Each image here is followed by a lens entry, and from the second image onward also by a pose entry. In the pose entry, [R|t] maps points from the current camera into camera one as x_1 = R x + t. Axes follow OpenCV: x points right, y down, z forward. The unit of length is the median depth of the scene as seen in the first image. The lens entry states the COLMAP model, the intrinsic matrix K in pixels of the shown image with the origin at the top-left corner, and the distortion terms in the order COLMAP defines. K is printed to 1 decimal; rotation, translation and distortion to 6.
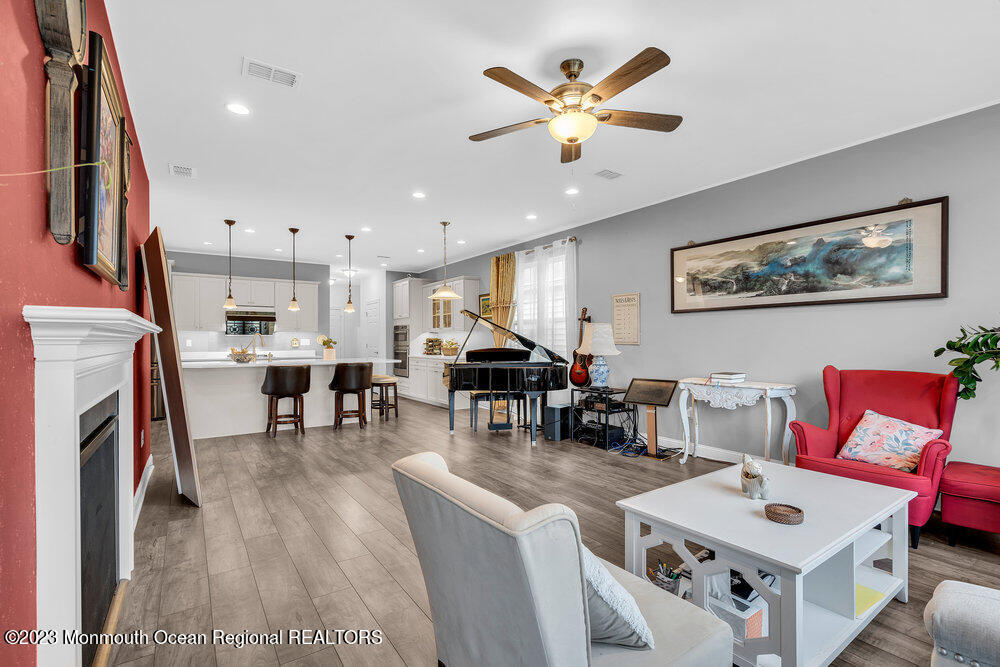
lens RADIAL K [[454.4, 0, 498.3], [0, 454.4, 340.8], [0, 0, 1]] dist [-0.002130, 0.000173]
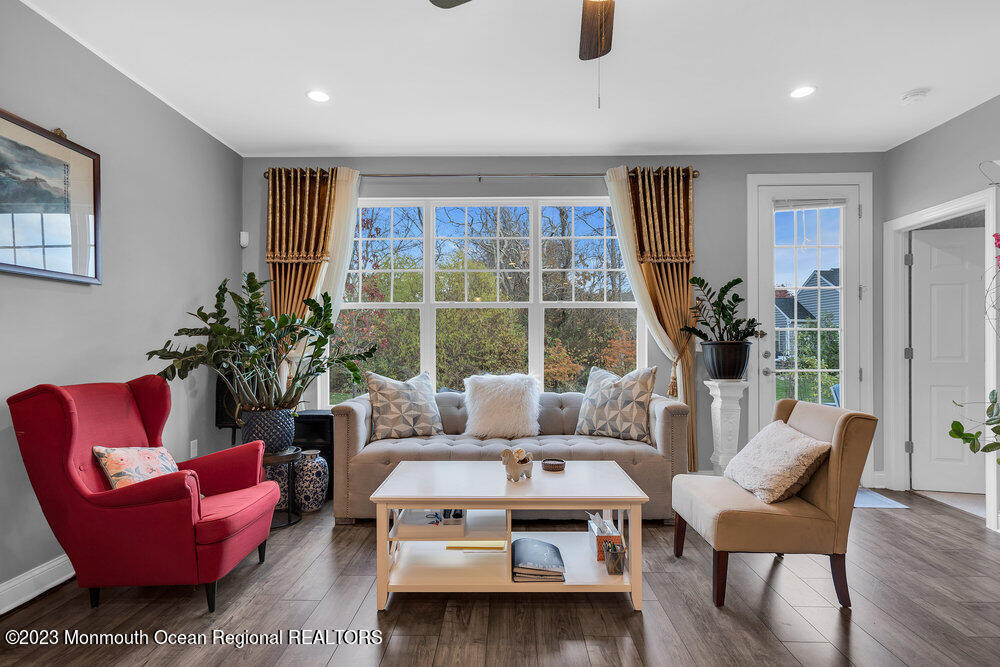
lens RADIAL K [[532.2, 0, 500.0], [0, 532.2, 333.5], [0, 0, 1]] dist [0.003789, 0.001068]
pose [[-0.813981, 0.014743, 0.580704, -0.047977], [0.004050, 0.999798, -0.019706, 0.004456], [-0.580877, -0.013689, -0.813876, 0.670055]]
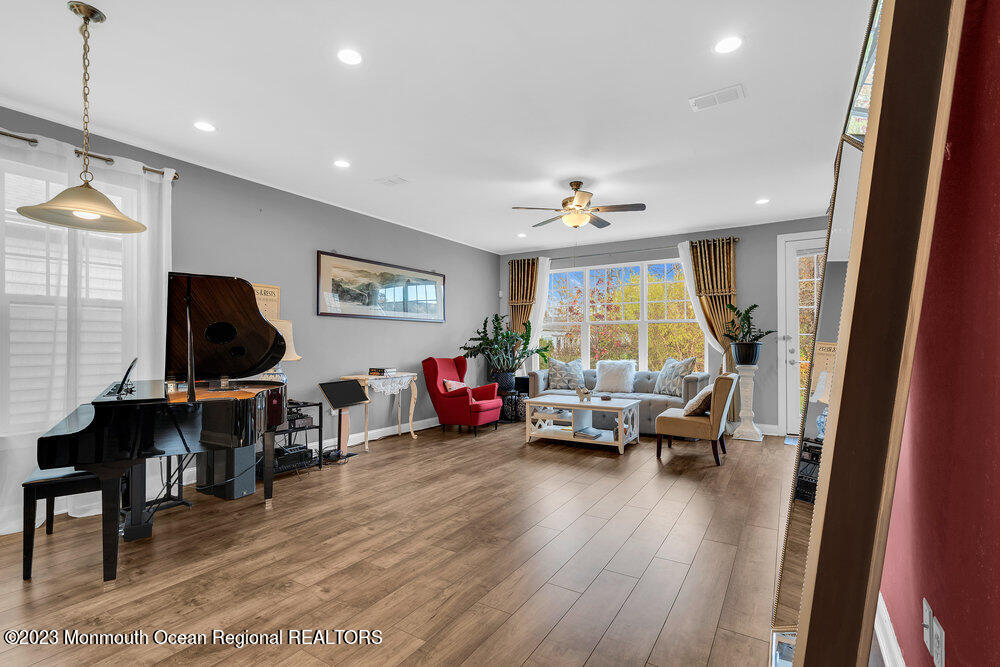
lens RADIAL K [[466.9, 0, 498.6], [0, 466.9, 340.3], [0, 0, 1]] dist [-0.000678, -0.000165]
pose [[-0.392425, 0.008172, 0.919748, -0.556675], [0.003679, 0.999966, -0.007316, 0.002463], [-0.919777, 0.000513, -0.392442, 0.810672]]
